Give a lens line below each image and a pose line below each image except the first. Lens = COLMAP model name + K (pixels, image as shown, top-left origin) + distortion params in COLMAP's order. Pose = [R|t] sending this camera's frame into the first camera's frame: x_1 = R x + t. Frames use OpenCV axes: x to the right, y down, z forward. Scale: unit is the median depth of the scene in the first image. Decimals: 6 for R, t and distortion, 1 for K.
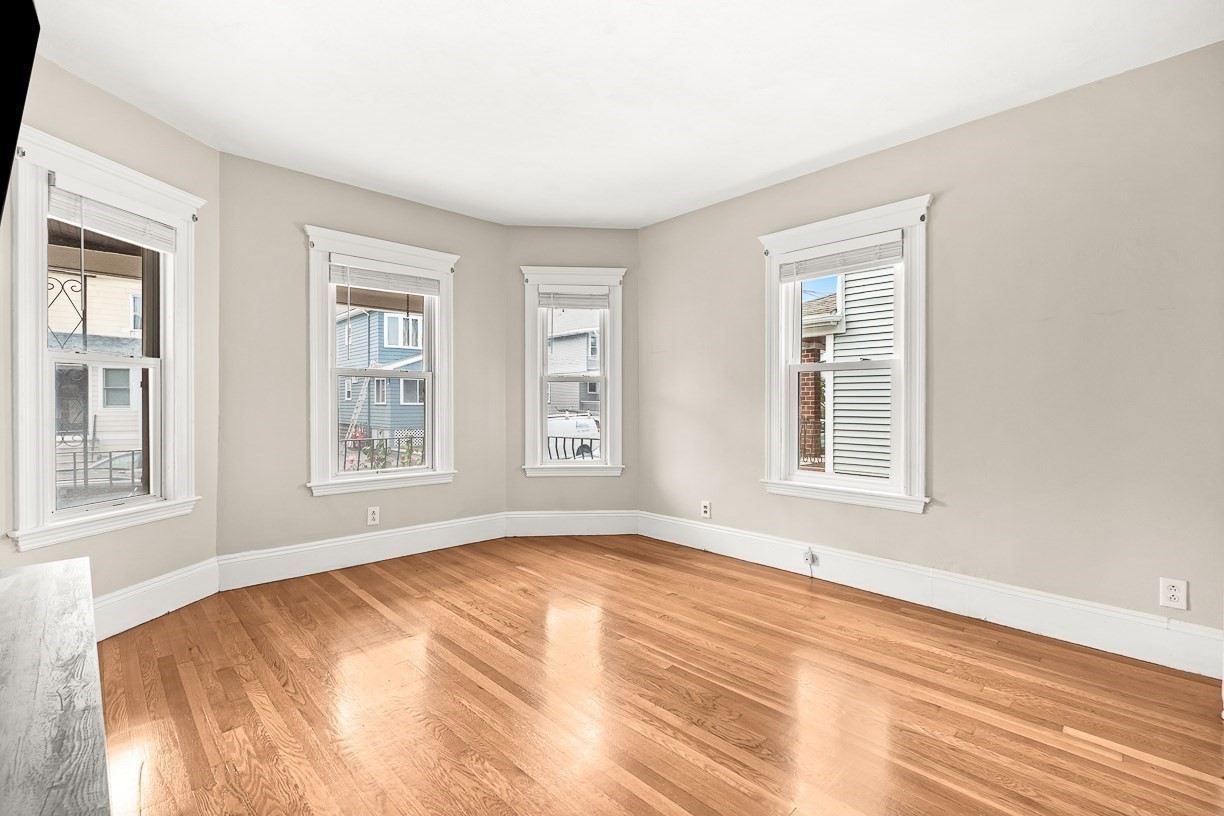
lens RADIAL K [[542.1, 0, 616.1], [0, 542.1, 403.4], [0, 0, 1]] dist [-0.000430, 0.000115]
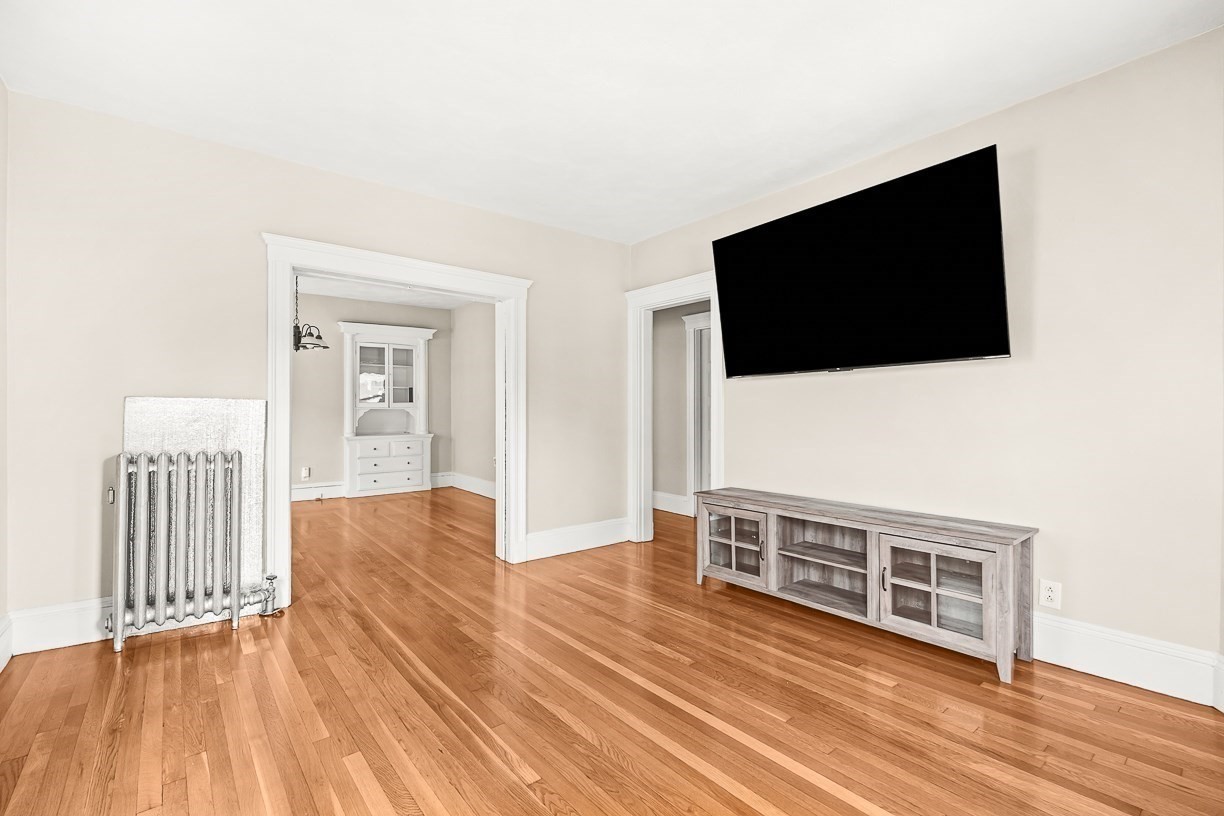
lens RADIAL K [[539.9, 0, 610.2], [0, 539.9, 408.4], [0, 0, 1]] dist [-0.004122, -0.000097]
pose [[-0.995433, -0.001479, 0.095451, -0.111368], [-0.001159, 0.999993, 0.003417, -0.008572], [-0.095455, 0.003291, -0.995428, 1.294626]]
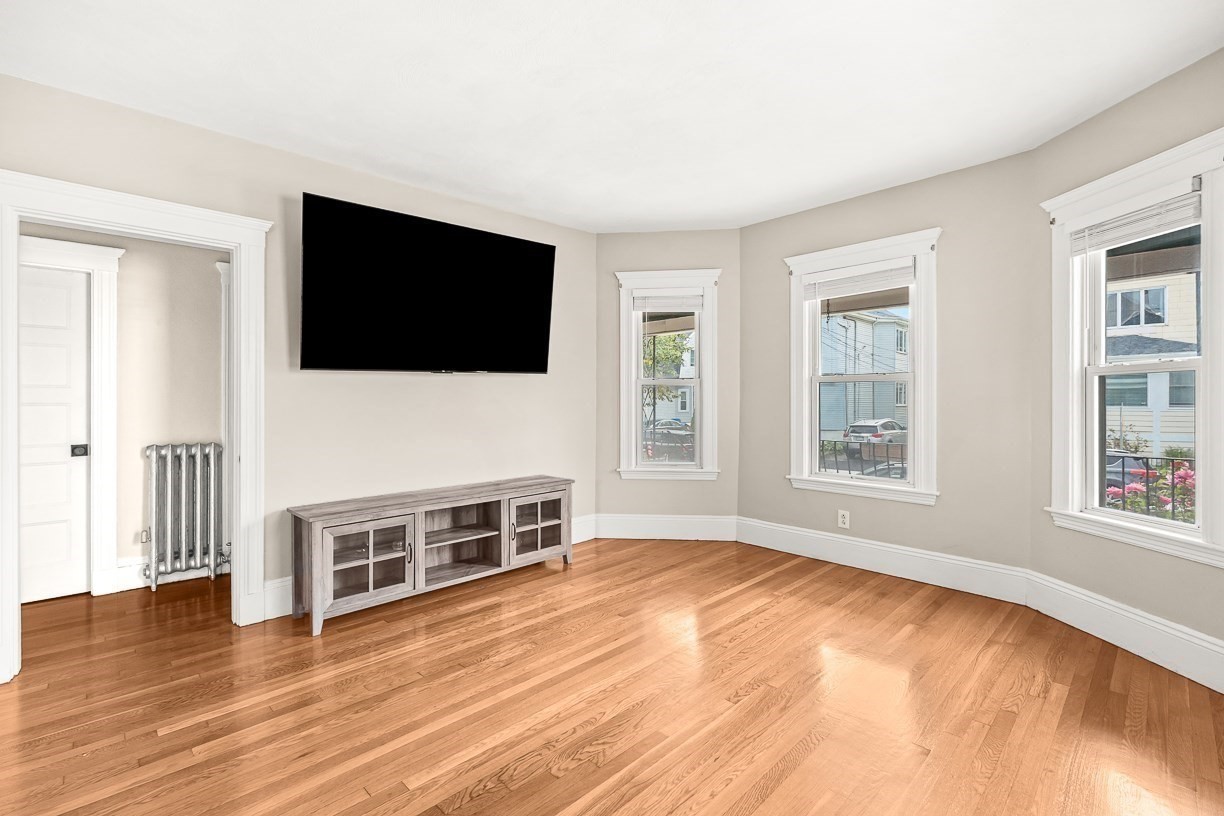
lens RADIAL K [[546.7, 0, 612.8], [0, 546.7, 402.3], [0, 0, 1]] dist [0.001128, 0.000363]
pose [[-0.002712, 0.002065, -0.999994, 0.665163], [0.000023, 0.999998, 0.002064, -0.015475], [0.999996, -0.000017, -0.002712, 0.658247]]
